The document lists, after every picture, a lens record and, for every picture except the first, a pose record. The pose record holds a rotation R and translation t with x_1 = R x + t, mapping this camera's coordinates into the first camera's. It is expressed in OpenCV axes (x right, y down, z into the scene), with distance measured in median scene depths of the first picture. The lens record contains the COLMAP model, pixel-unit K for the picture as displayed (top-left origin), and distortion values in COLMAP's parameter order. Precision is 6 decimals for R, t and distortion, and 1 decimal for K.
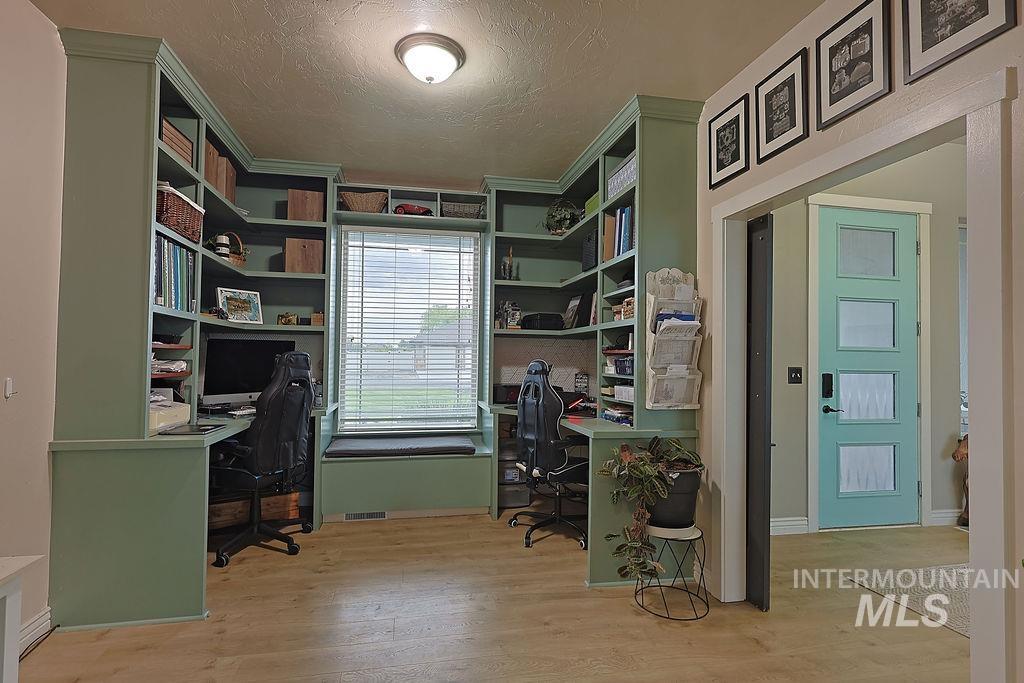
lens RADIAL K [[501.8, 0, 511.4], [0, 501.8, 345.6], [0, 0, 1]] dist [-0.000656, 0.001361]
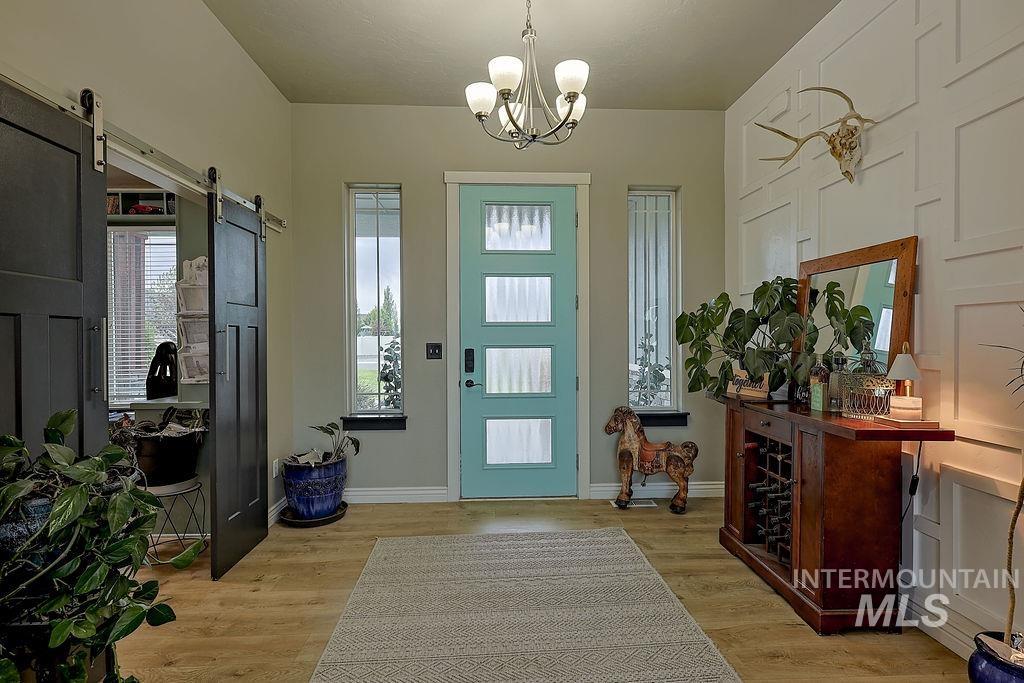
lens RADIAL K [[506.9, 0, 515.1], [0, 506.9, 344.0], [0, 0, 1]] dist [0.014208, 0.000417]
pose [[0.988121, -0.021133, -0.152219, 0.893153], [0.025716, 0.999271, 0.028201, 0.019360], [0.151512, -0.031780, 0.987944, -0.009536]]
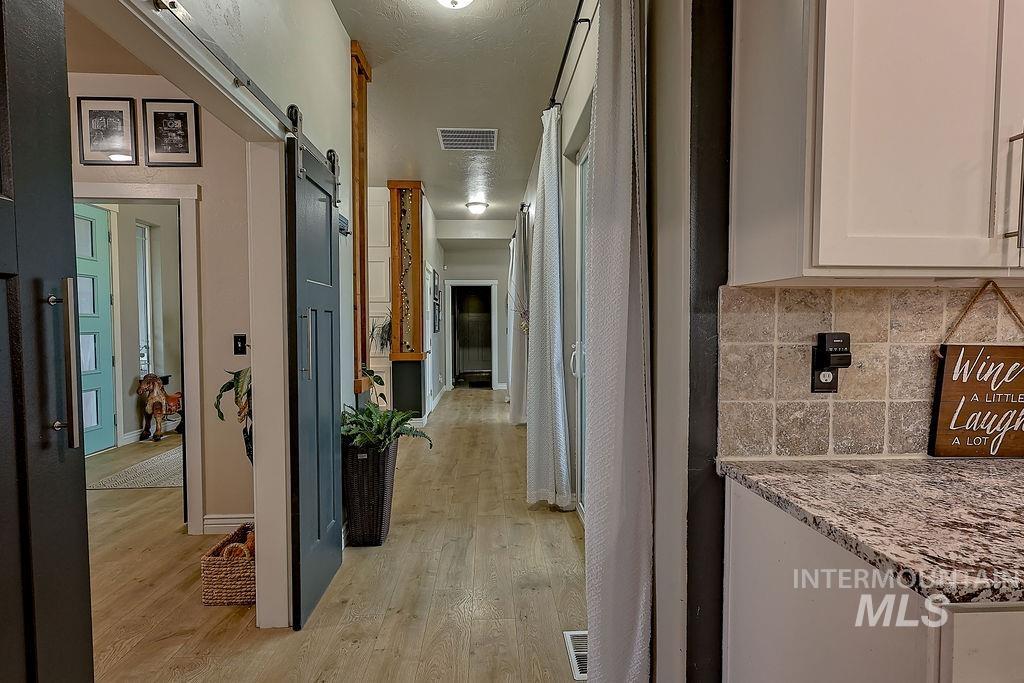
lens RADIAL K [[501.8, 0, 511.4], [0, 501.8, 345.6], [0, 0, 1]] dist [-0.000656, 0.001361]
pose [[0.145492, -0.052652, 0.987957, -0.360702], [-0.020932, 0.998196, 0.056280, -0.009264], [-0.989138, -0.028868, 0.144127, -0.240898]]
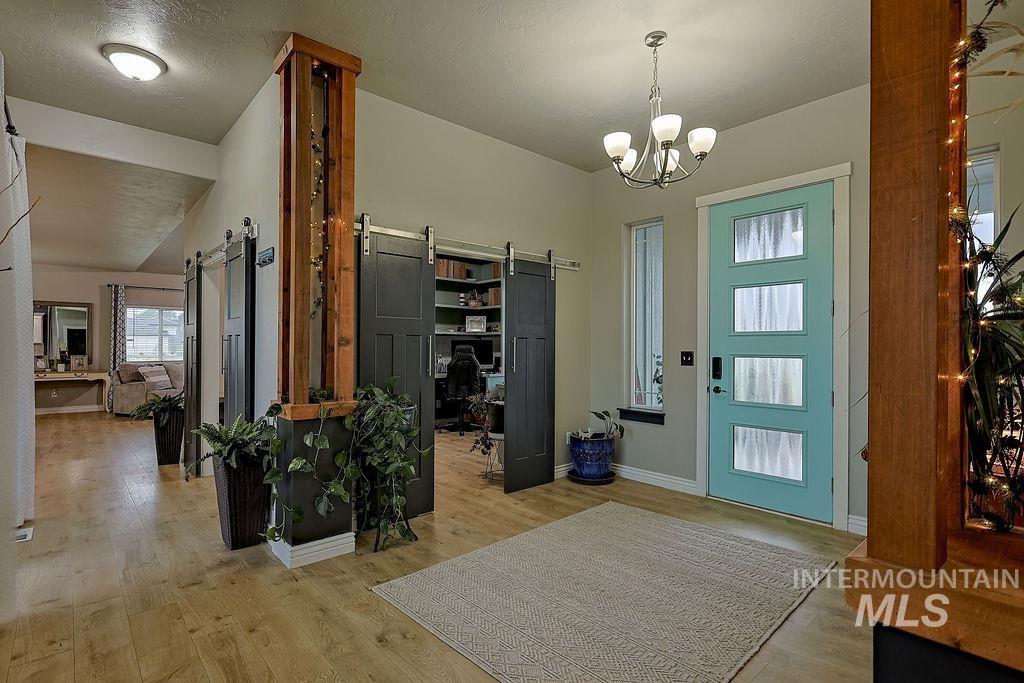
lens RADIAL K [[501.8, 0, 511.4], [0, 501.8, 345.6], [0, 0, 1]] dist [-0.000656, 0.001361]
pose [[0.507189, -0.016694, -0.861673, 1.368609], [0.022339, 0.999731, -0.006220, 0.027603], [0.861546, -0.016094, 0.507425, 0.056043]]
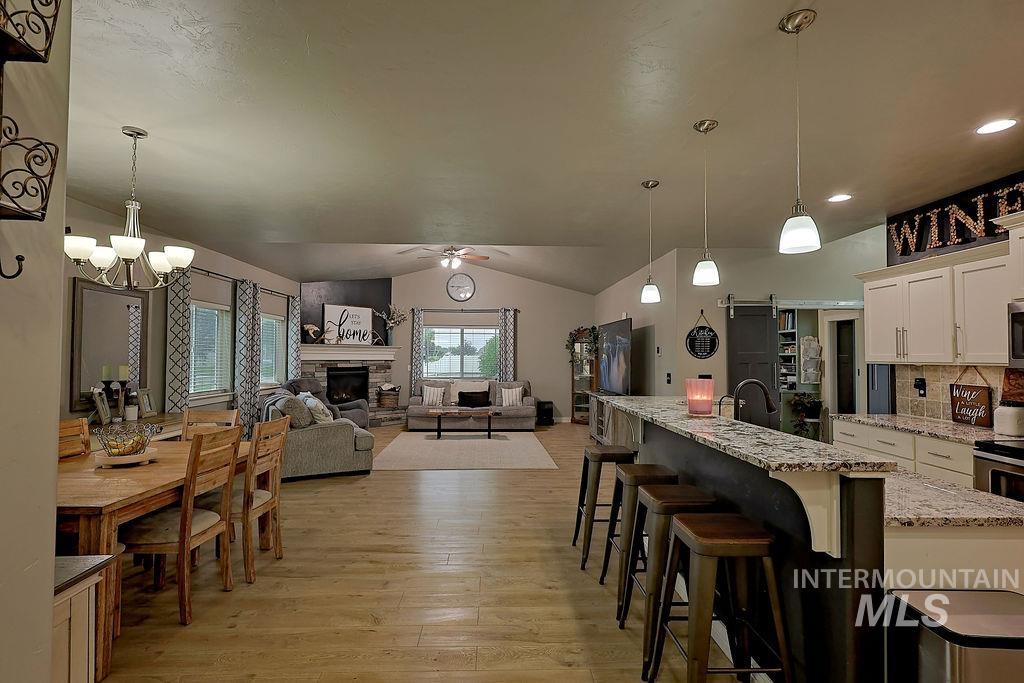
lens RADIAL K [[506.9, 0, 515.1], [0, 506.9, 344.0], [0, 0, 1]] dist [0.014208, 0.000417]
pose [[0.984316, -0.014642, -0.175804, -0.728112], [0.013869, 0.999888, -0.005622, -0.097584], [0.175867, 0.003096, 0.984409, -1.911519]]
